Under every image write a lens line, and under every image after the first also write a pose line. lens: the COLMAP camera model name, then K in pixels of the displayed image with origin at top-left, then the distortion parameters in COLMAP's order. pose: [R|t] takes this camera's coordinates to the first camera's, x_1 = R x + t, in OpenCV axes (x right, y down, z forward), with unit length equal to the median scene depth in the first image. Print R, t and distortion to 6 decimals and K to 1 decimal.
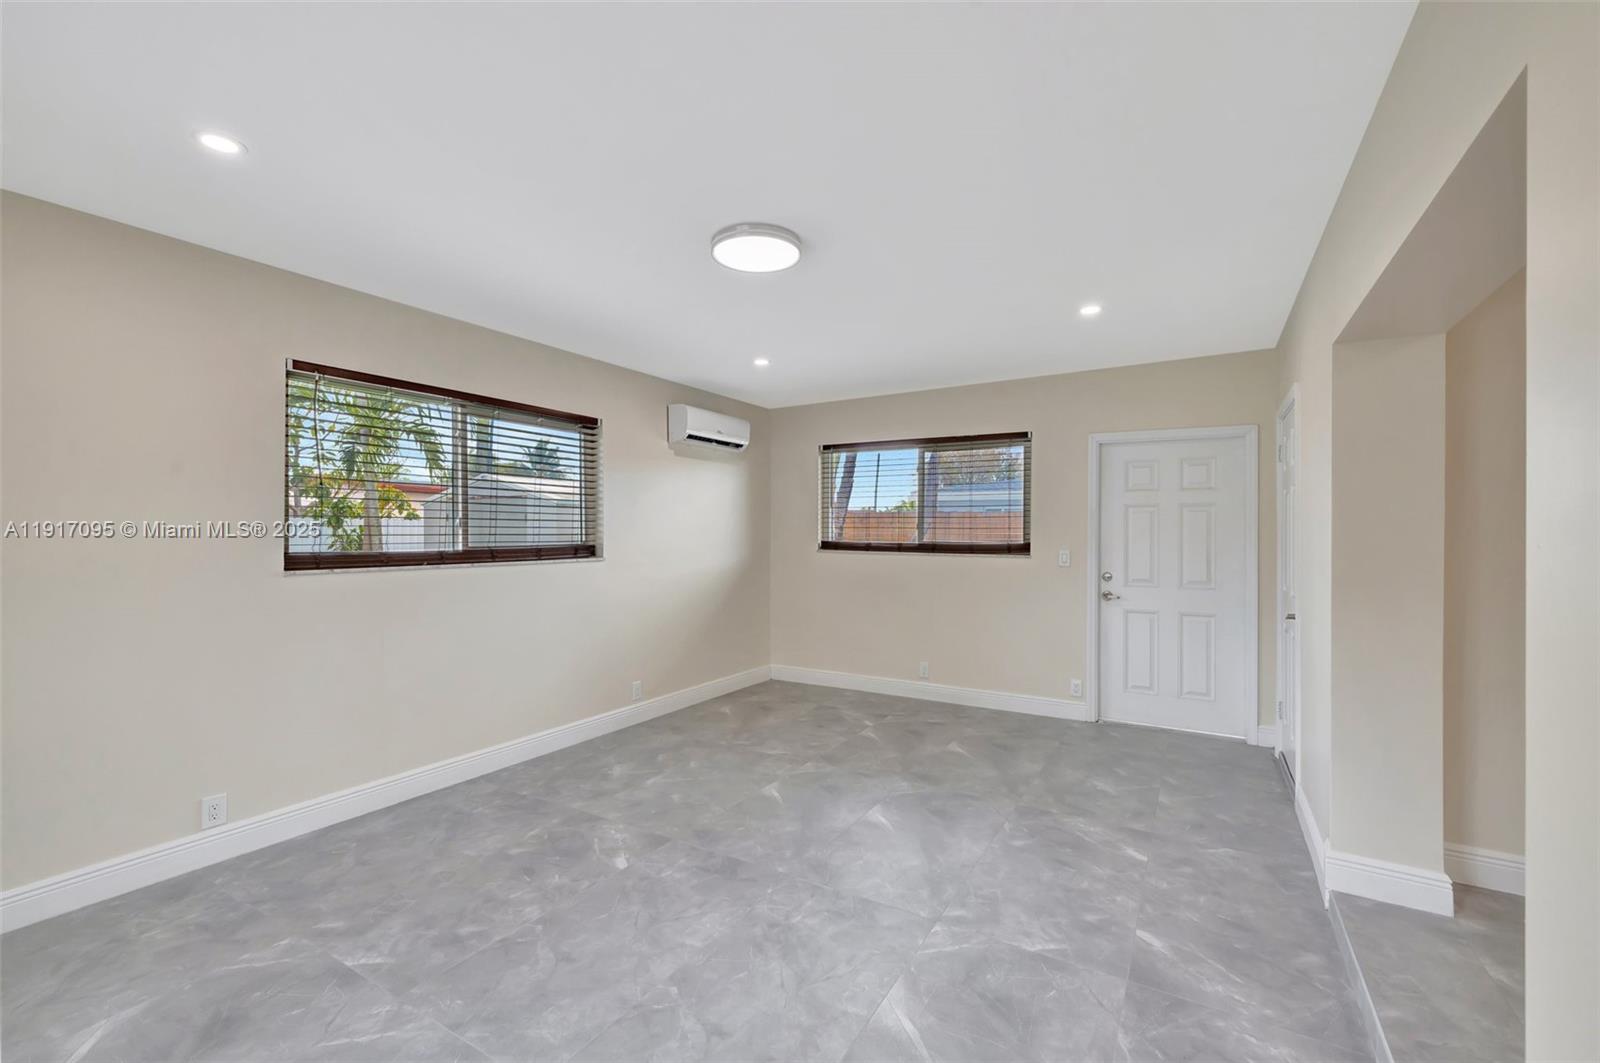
lens RADIAL K [[682.5, 0, 800.0], [0, 682.5, 531.5], [0, 0, 1]] dist [-0.001160, 0.000114]
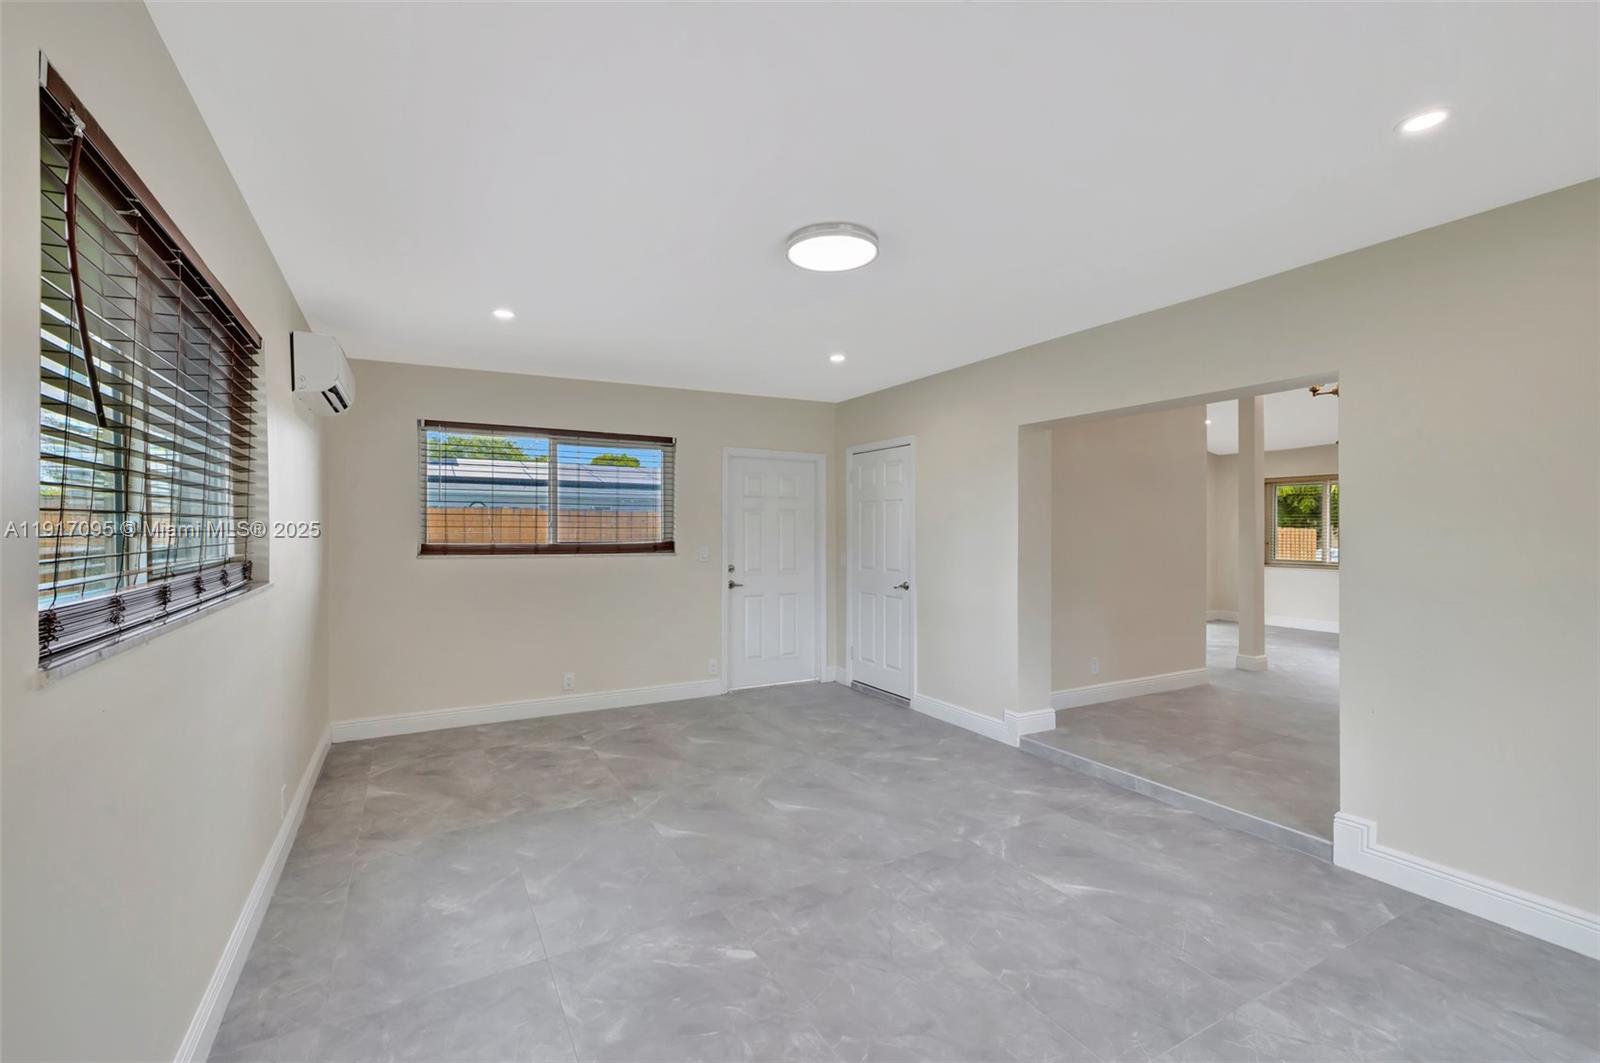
lens RADIAL K [[682.5, 0, 800.0], [0, 682.5, 531.5], [0, 0, 1]] dist [-0.001160, 0.000114]
pose [[0.502466, -0.006469, 0.864573, -0.603471], [-0.000671, 0.999969, 0.007873, -0.008848], [-0.864597, -0.004536, 0.502445, 0.359332]]
